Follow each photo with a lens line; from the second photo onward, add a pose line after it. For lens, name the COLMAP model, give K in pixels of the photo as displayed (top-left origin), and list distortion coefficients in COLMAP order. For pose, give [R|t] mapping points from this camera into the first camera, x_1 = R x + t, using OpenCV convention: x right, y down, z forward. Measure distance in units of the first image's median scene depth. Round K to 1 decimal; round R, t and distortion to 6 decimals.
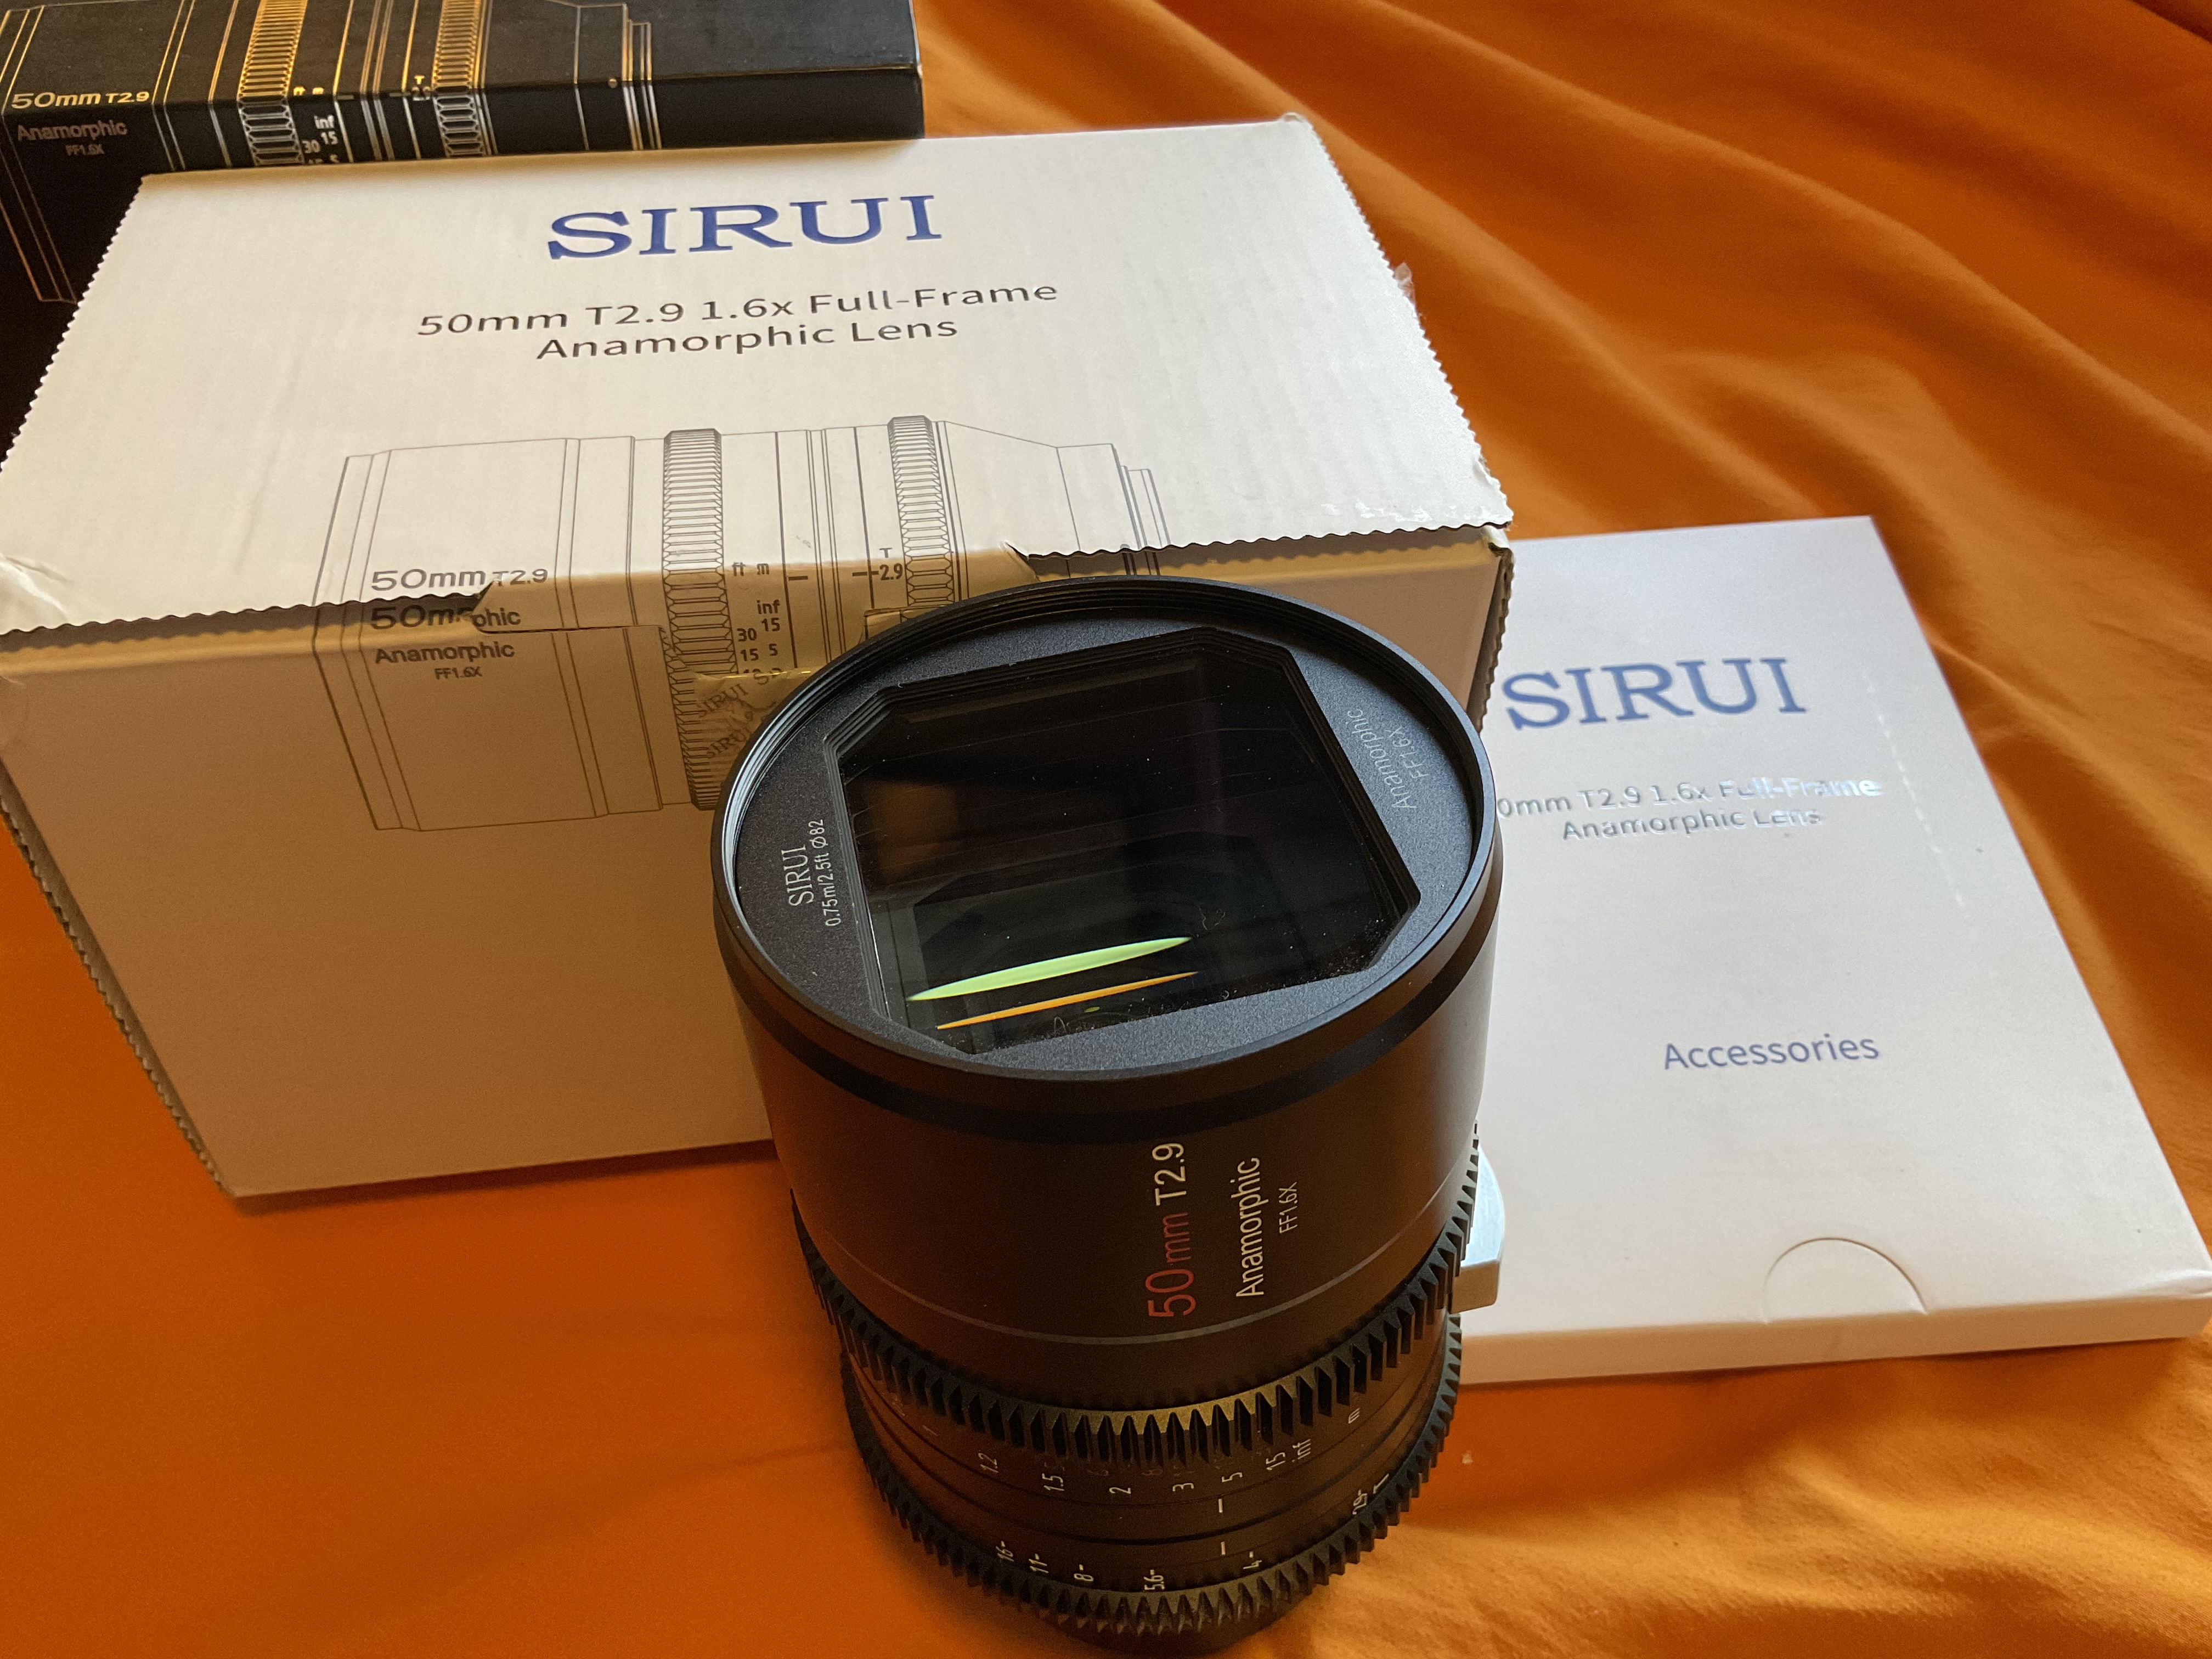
lens RADIAL K [[1993.2, 0, 1126.8], [0, 1993.2, 828.4], [0, 0, 1]] dist [0.010000, -0.137524]
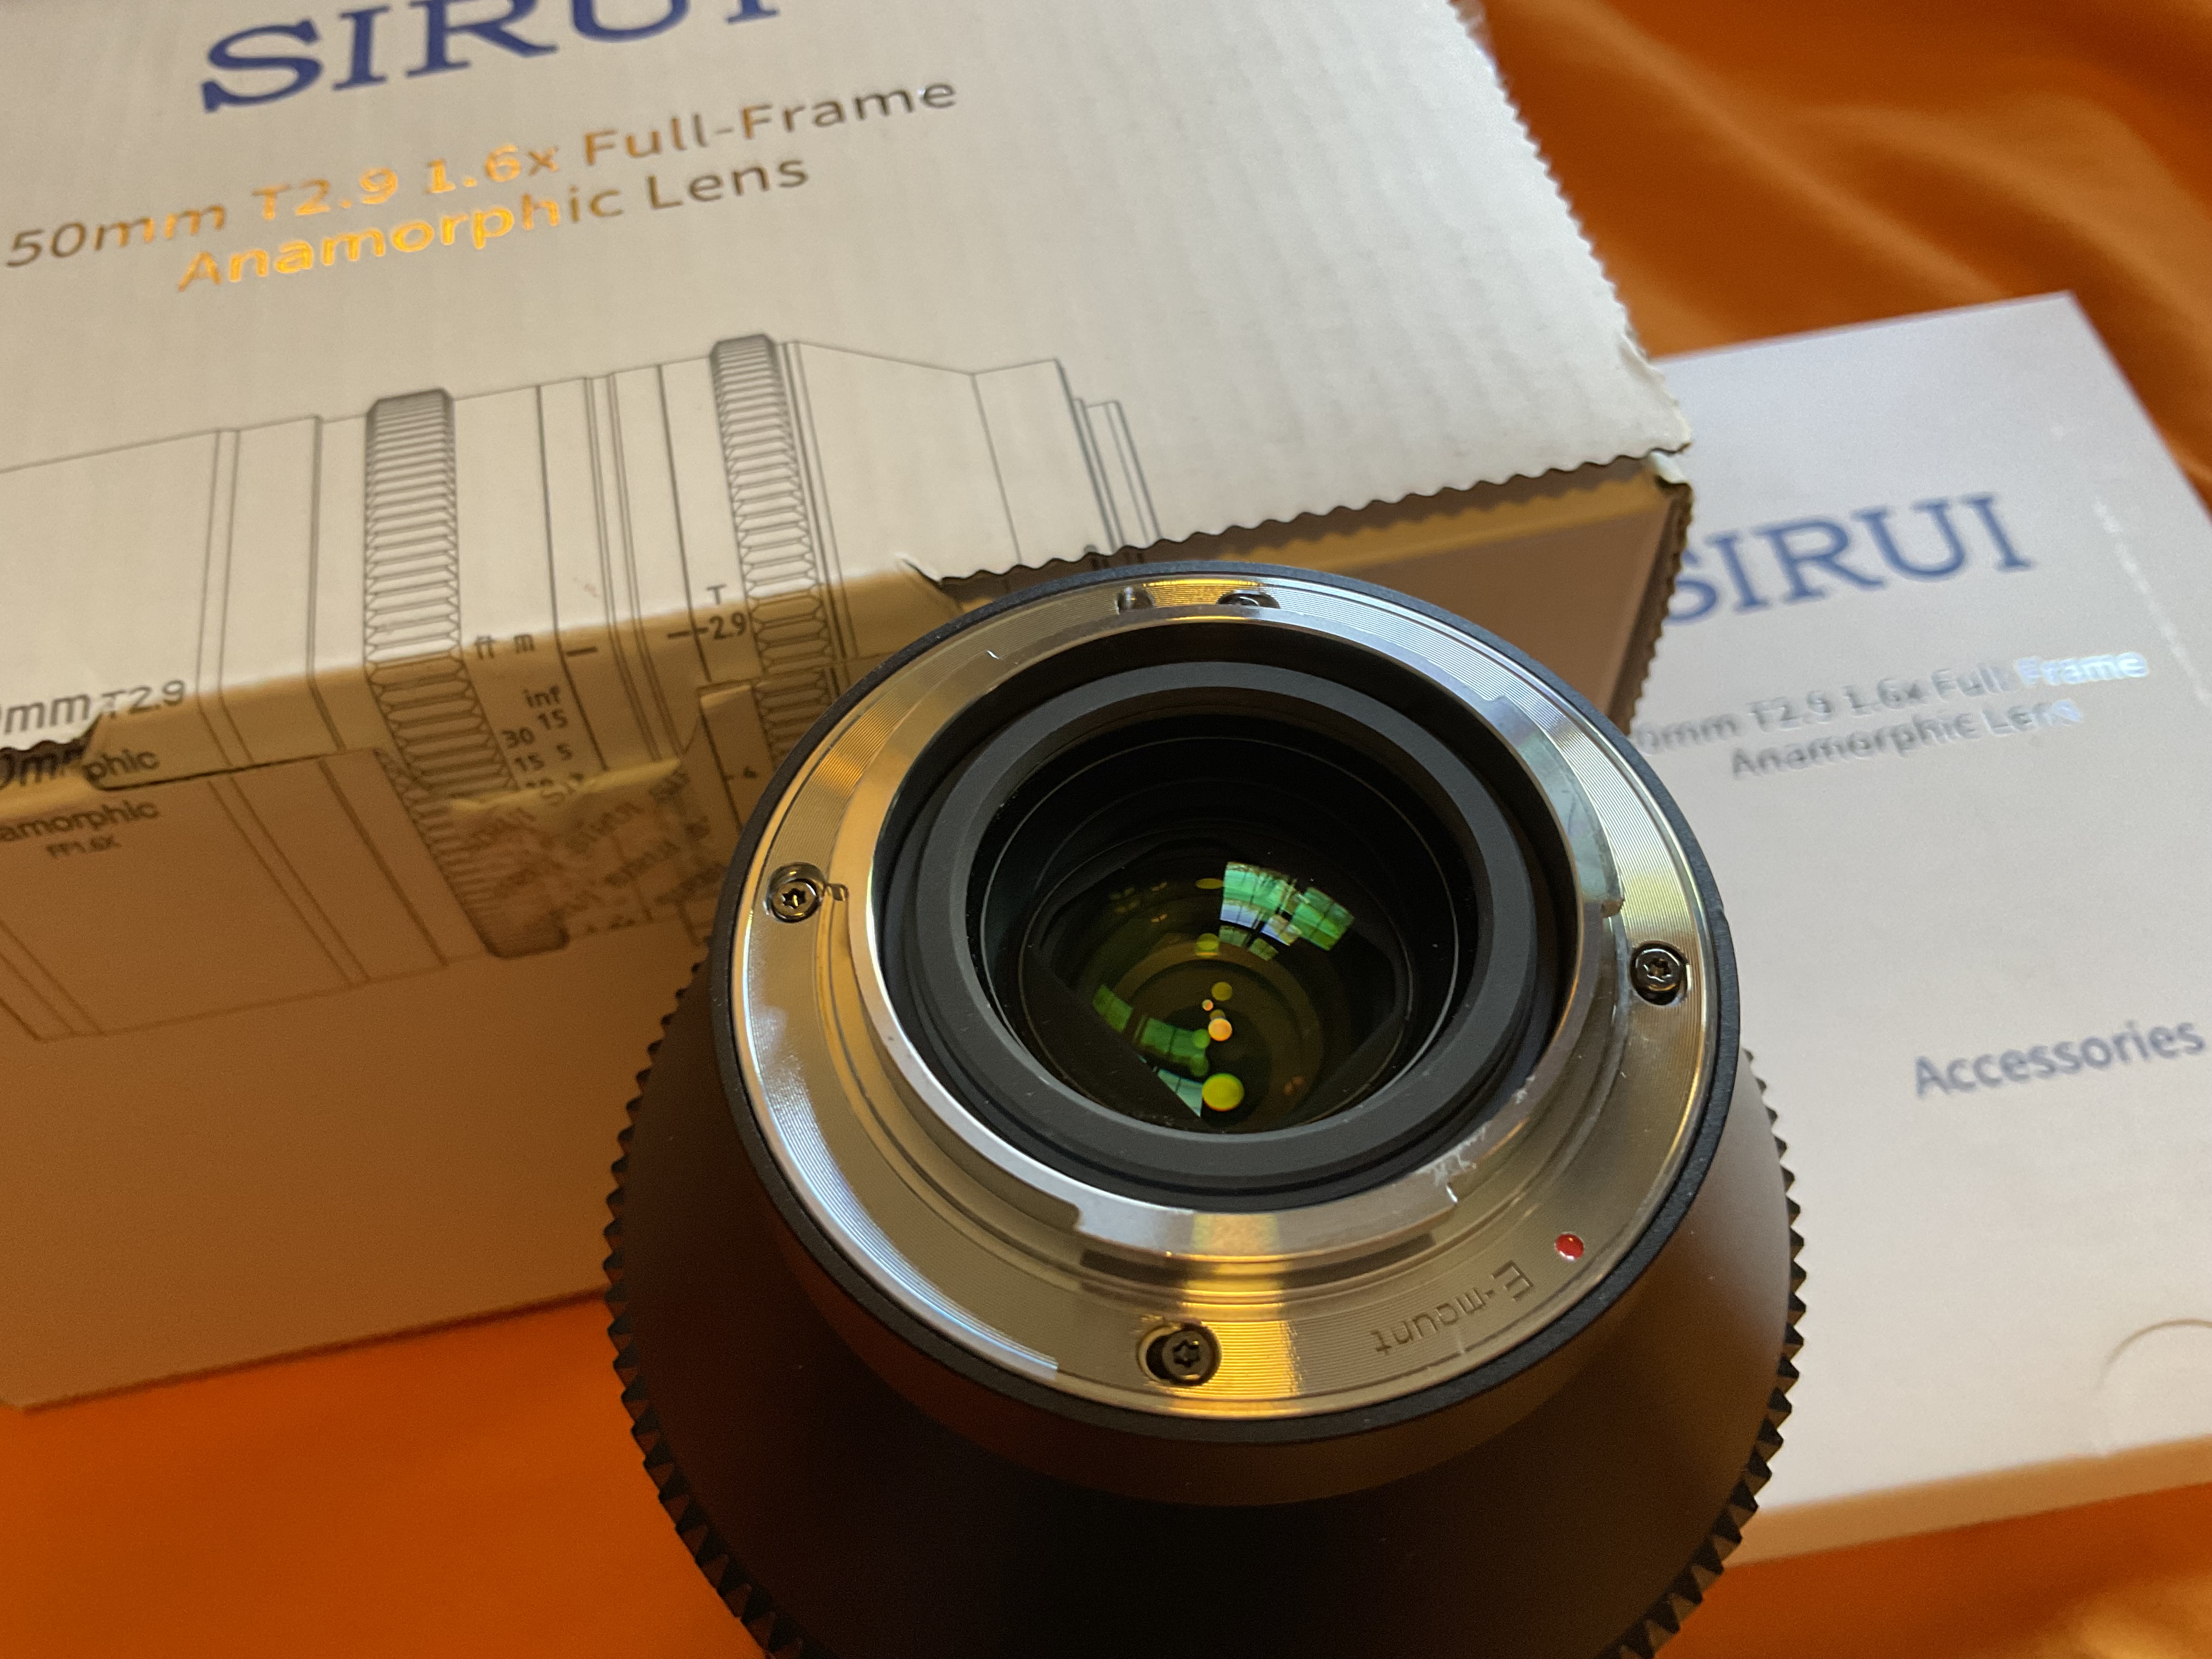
lens RADIAL K [[1993.2, 0, 1113.9], [0, 1993.2, 841.8], [0, 0, 1]] dist [0.010000, -0.137524]
pose [[0.996341, -0.083844, -0.016562, 0.008674], [0.085449, 0.980880, 0.174853, -0.152399], [0.001585, -0.175629, 0.984455, 0.342575]]
